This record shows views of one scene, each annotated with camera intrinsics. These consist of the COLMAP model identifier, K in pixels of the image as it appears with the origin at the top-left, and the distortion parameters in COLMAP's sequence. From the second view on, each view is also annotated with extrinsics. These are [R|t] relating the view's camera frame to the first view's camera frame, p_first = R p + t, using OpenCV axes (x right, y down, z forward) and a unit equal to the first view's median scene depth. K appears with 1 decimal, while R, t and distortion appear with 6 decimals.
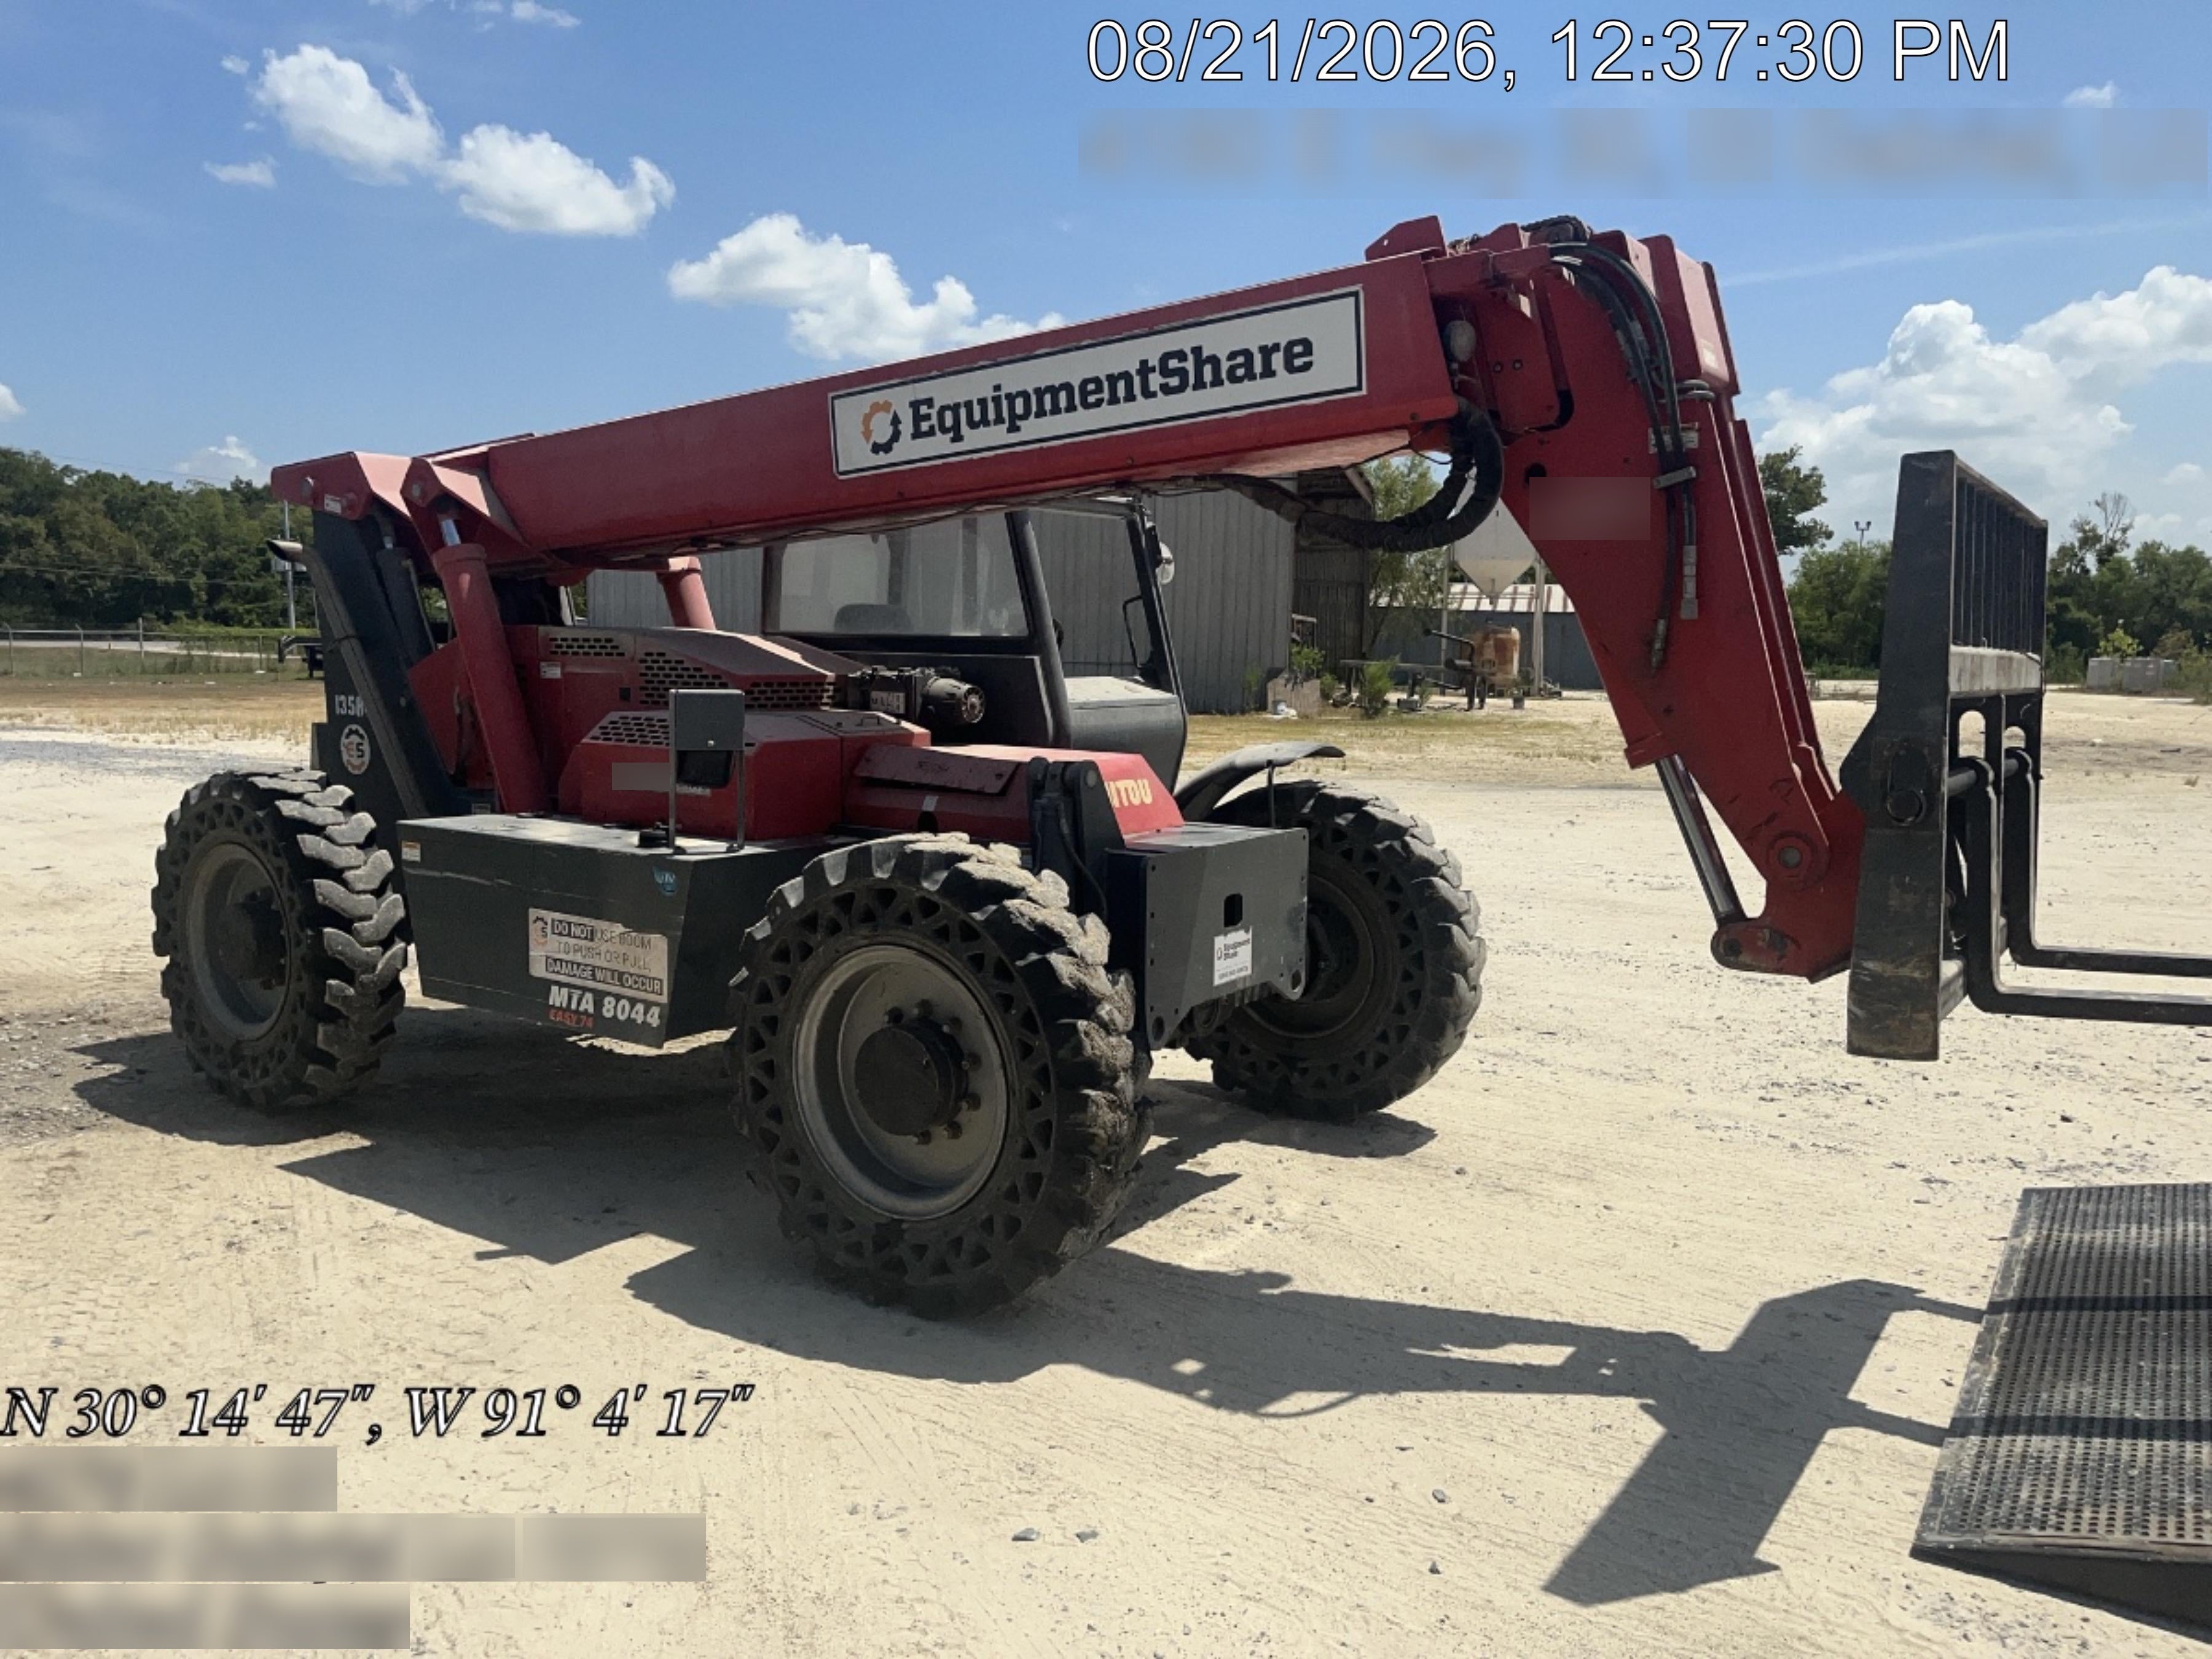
lens RADIAL K [[1758.0, 0, 1106.0], [0, 1758.0, 829.5], [0, 0, 1]] dist [0.006313, -0.001412]
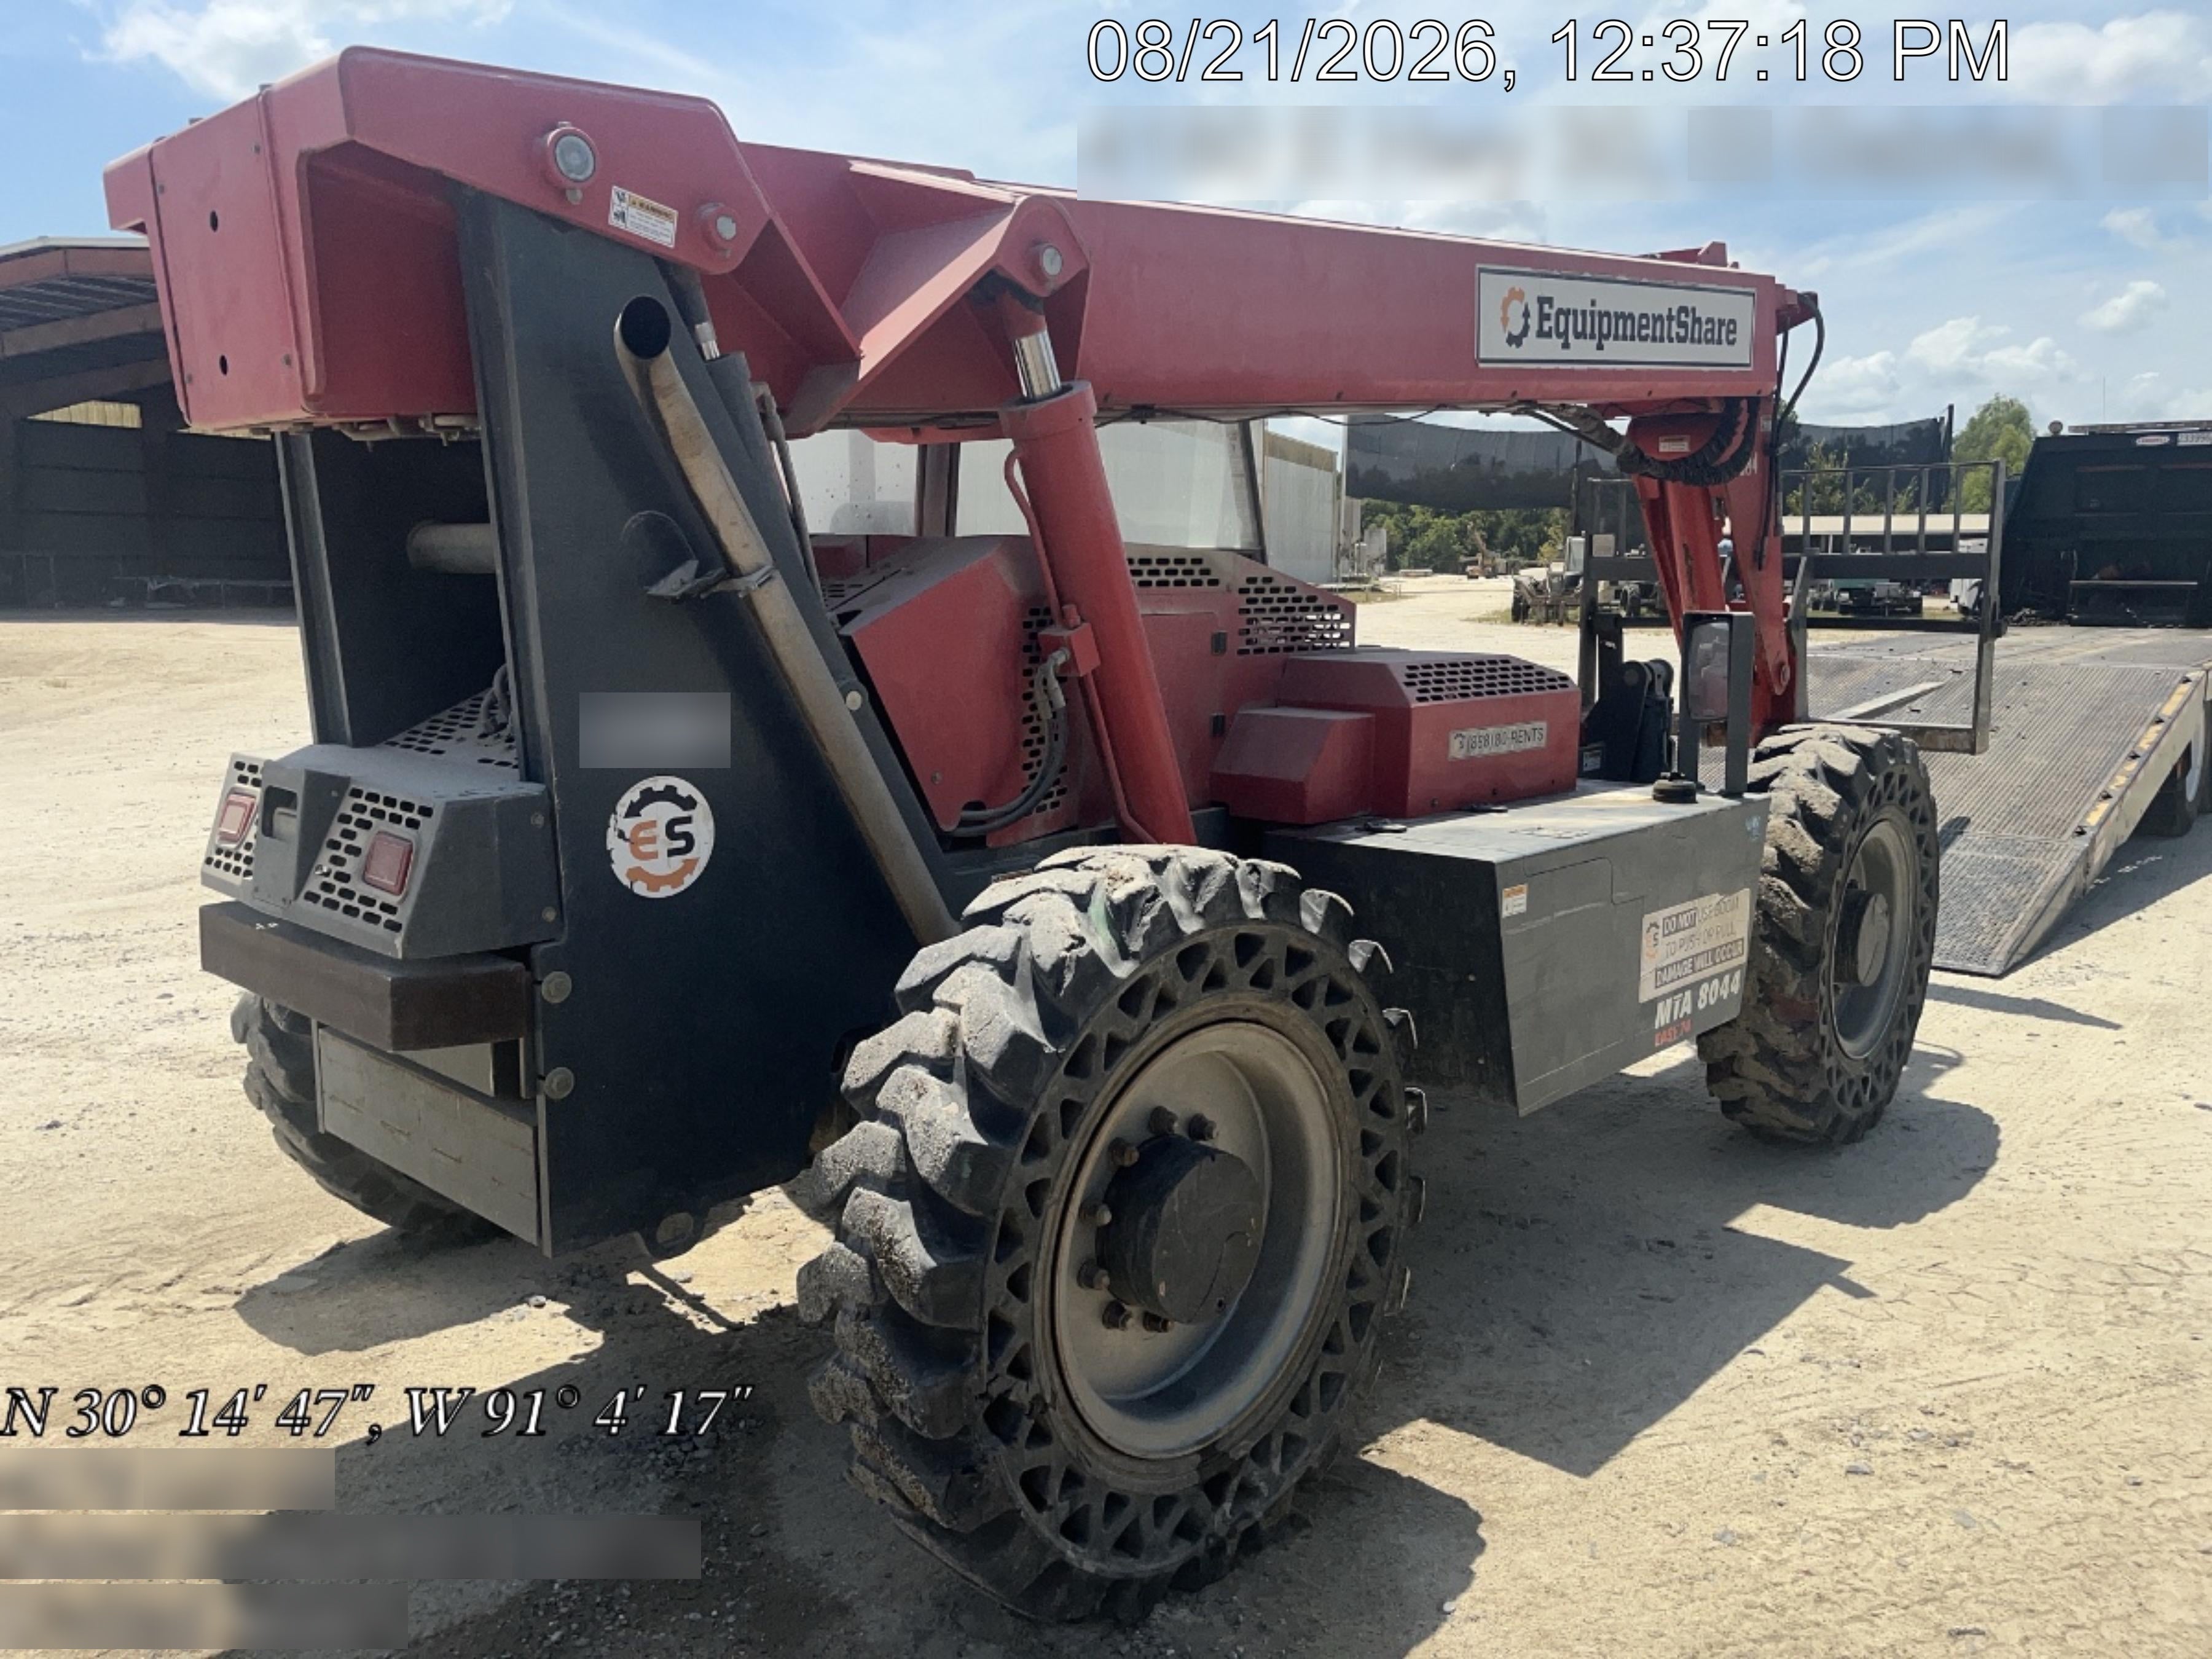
lens RADIAL K [[1733.3, 0, 1108.3], [0, 1733.3, 815.3], [0, 0, 1]] dist [0.002641, -0.004022]
pose [[0.115097, -0.156640, 0.980926, -1.106127], [0.108006, 0.983608, 0.144395, -0.133336], [-0.987465, 0.089327, 0.130128, 1.157241]]
